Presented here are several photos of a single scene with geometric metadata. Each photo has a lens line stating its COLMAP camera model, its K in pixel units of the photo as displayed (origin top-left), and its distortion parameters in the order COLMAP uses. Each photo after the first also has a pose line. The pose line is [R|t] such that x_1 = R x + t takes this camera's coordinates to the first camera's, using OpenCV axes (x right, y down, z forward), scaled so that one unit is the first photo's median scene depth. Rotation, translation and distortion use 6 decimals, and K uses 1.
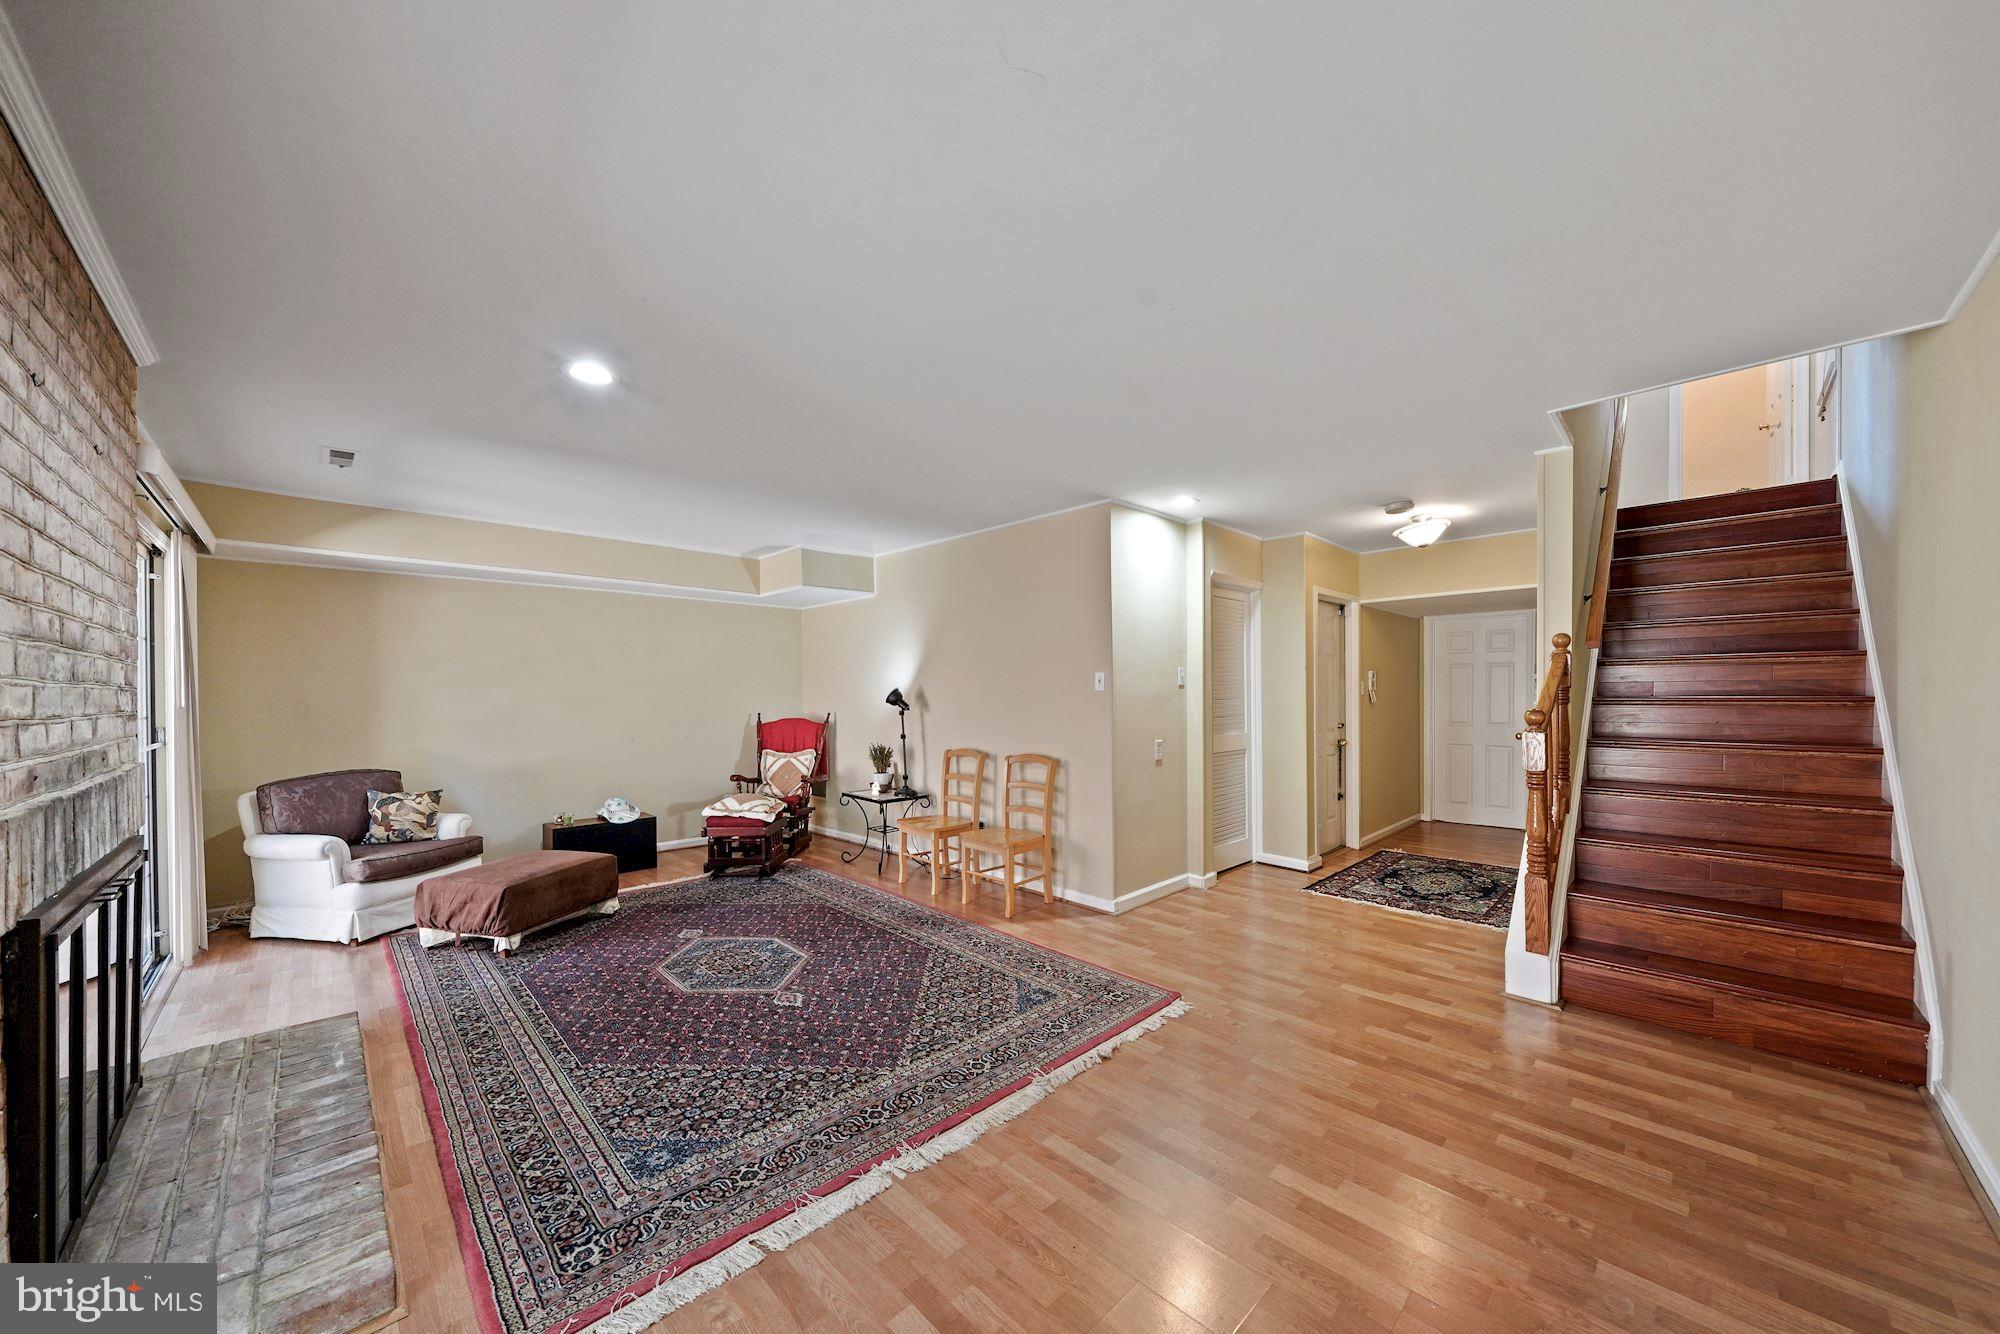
lens RADIAL K [[694.6, 0, 994.8], [0, 694.6, 711.6], [0, 0, 1]] dist [-0.000034, 0.000065]
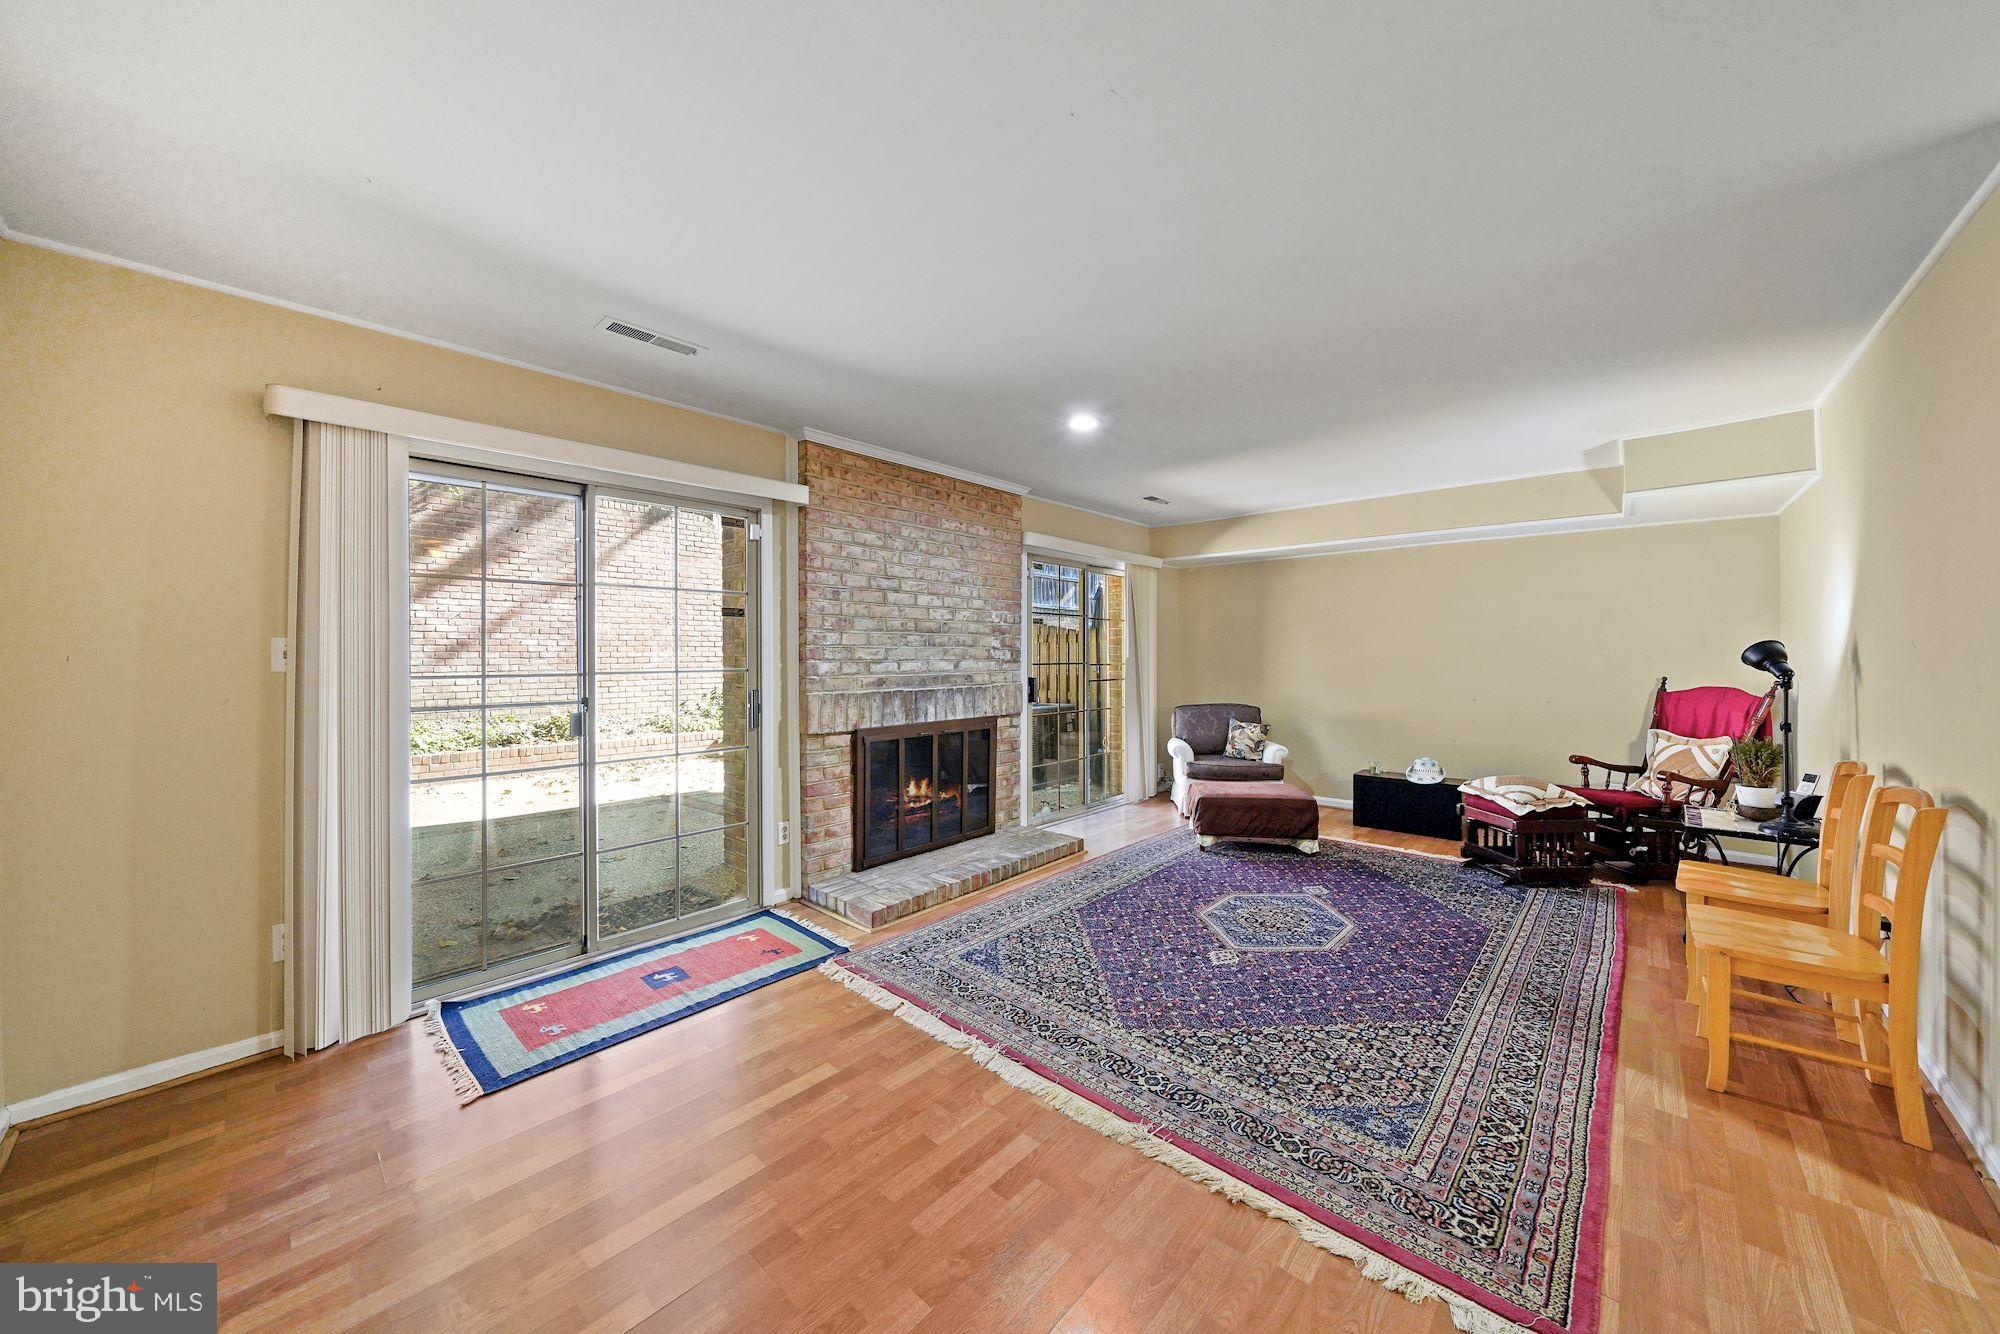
lens RADIAL K [[686.5, 0, 996.8], [0, 686.5, 672.4], [0, 0, 1]] dist [-0.006432, 0.000344]
pose [[0.073200, 0.032215, -0.996797, 0.520677], [-0.023575, 0.999255, 0.030564, -0.013114], [0.997039, 0.021262, 0.073905, 0.480037]]
